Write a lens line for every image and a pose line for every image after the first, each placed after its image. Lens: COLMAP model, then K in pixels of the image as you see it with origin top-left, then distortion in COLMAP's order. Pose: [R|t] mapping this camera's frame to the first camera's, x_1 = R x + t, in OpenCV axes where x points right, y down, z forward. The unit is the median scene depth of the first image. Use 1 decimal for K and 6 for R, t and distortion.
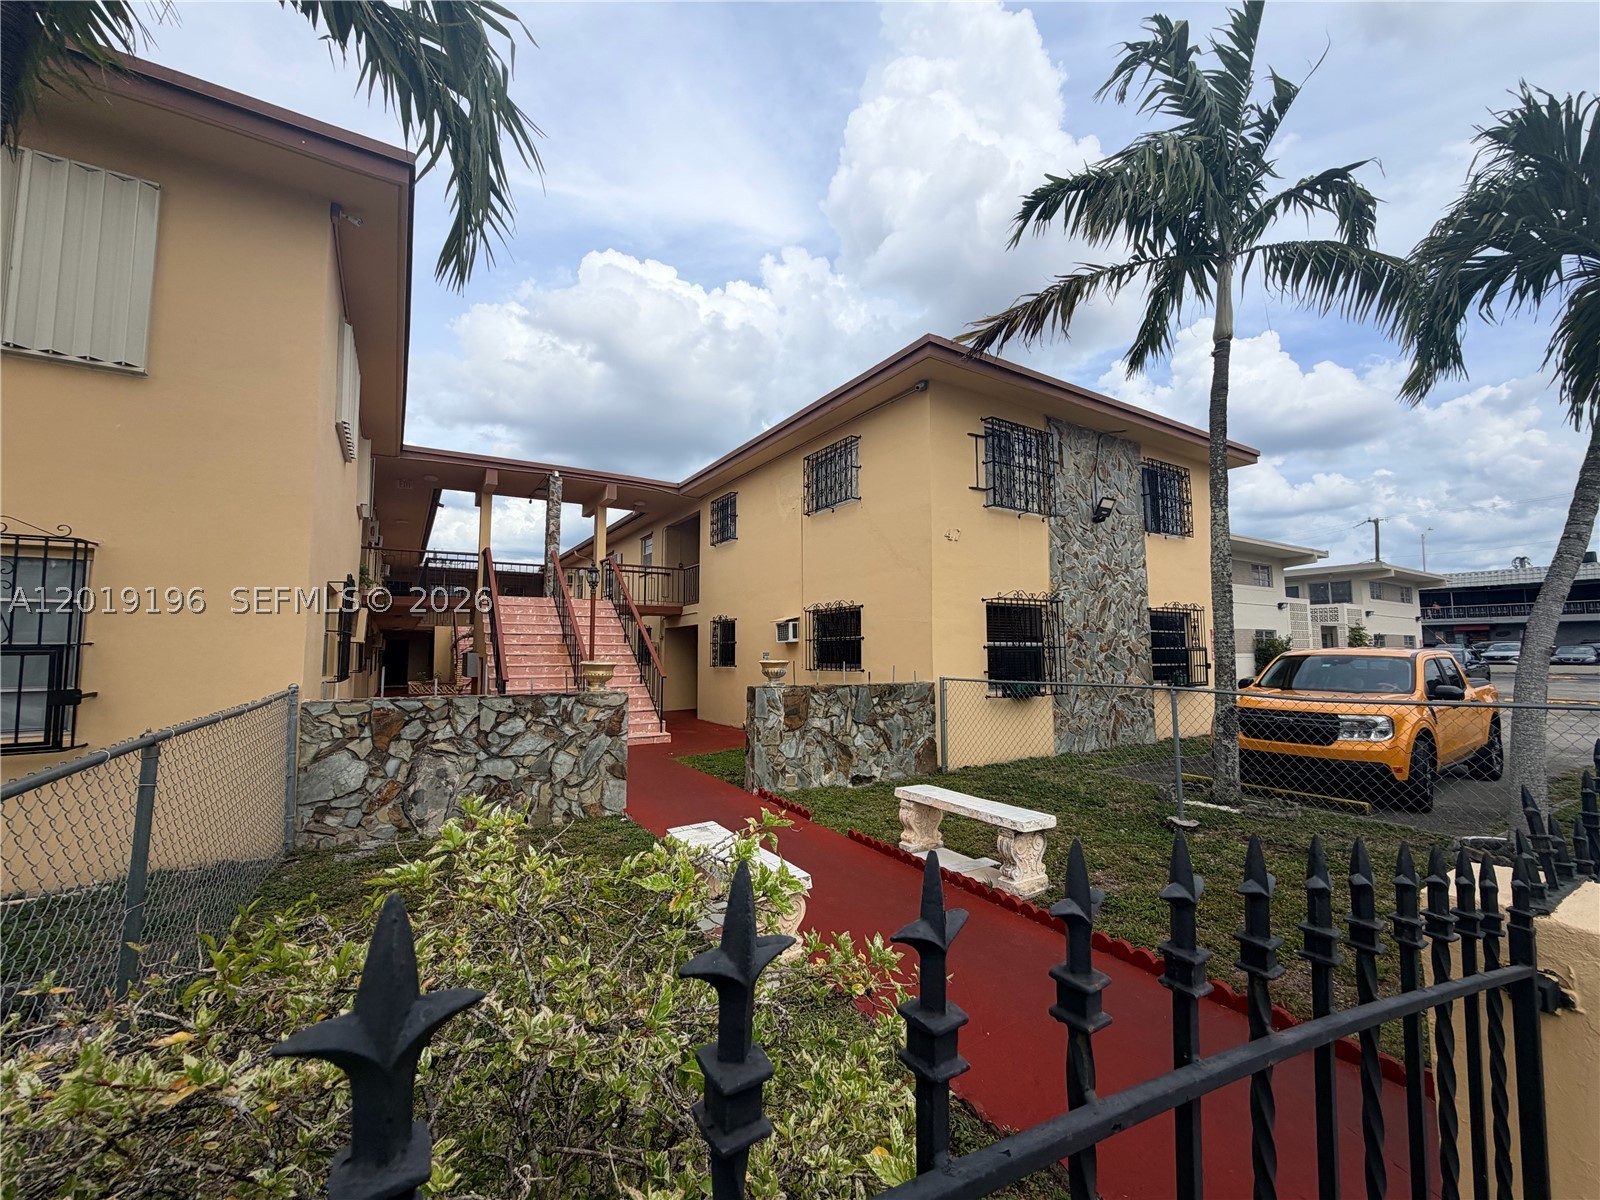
lens RADIAL K [[632.0, 0, 805.6], [0, 632.0, 603.2], [0, 0, 1]] dist [-0.002598, -0.000692]
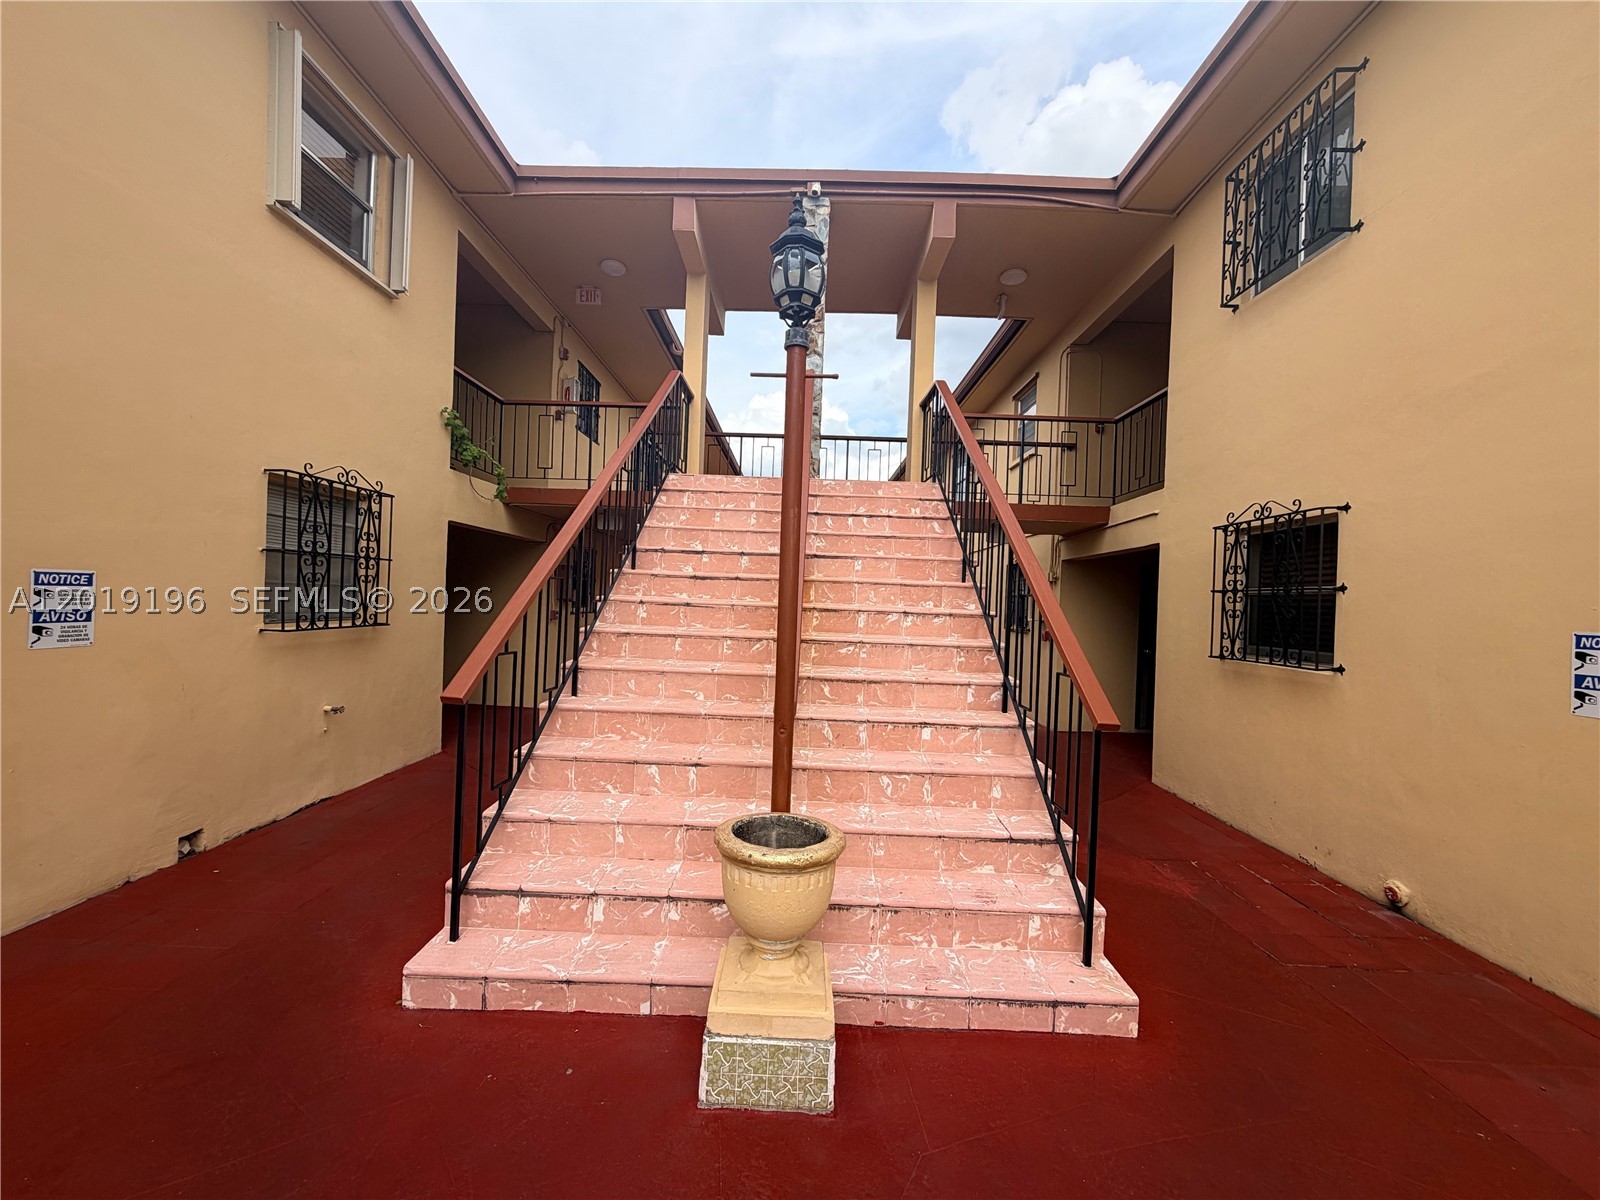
lens RADIAL K [[632.0, 0, 797.4], [0, 632.0, 599.4], [0, 0, 1]] dist [-0.002598, -0.000692]
pose [[0.834840, 0.030571, -0.549643, -0.348451], [0.004855, 0.998009, 0.062882, 0.106288], [0.550471, -0.055165, 0.833030, 1.352024]]
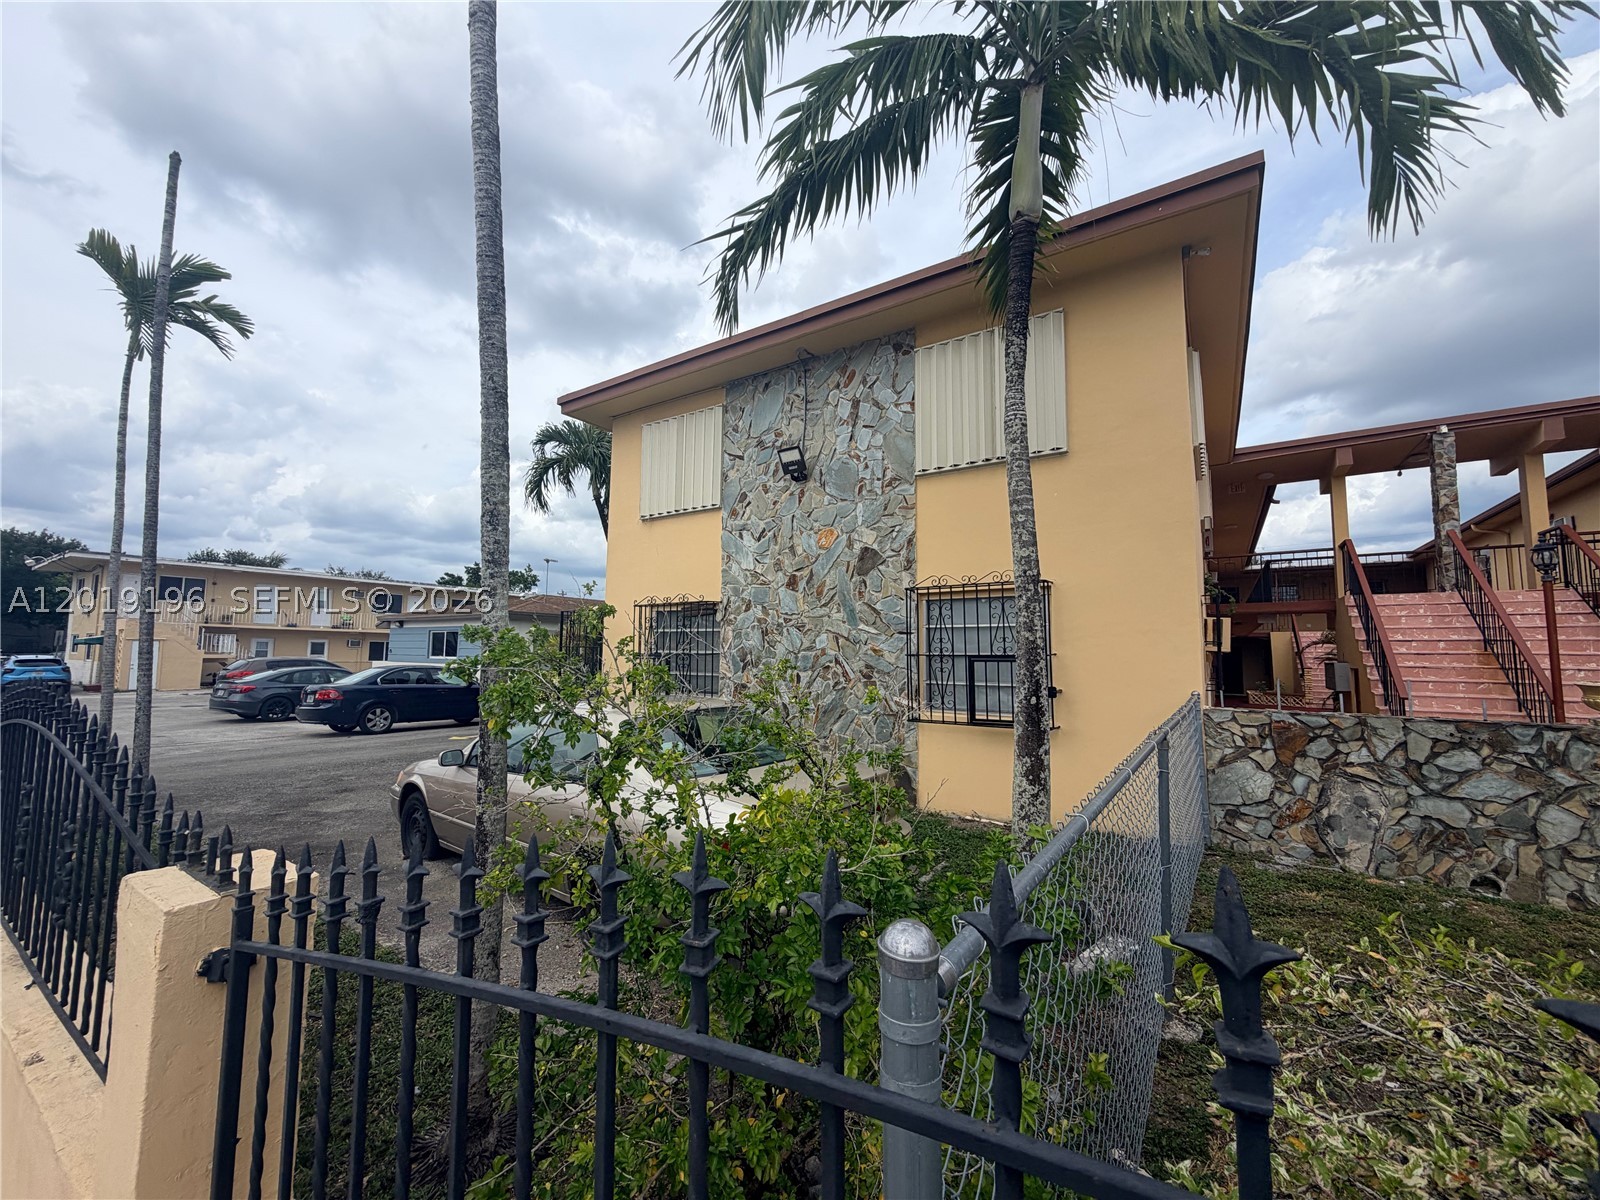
lens RADIAL K [[632.0, 0, 799.0], [0, 632.0, 599.2], [0, 0, 1]] dist [-0.002598, -0.000692]
pose [[0.404901, -0.073150, -0.911430, -0.068108], [0.059733, 0.996782, -0.053464, -0.012214], [0.912407, -0.032794, 0.407967, -0.064170]]
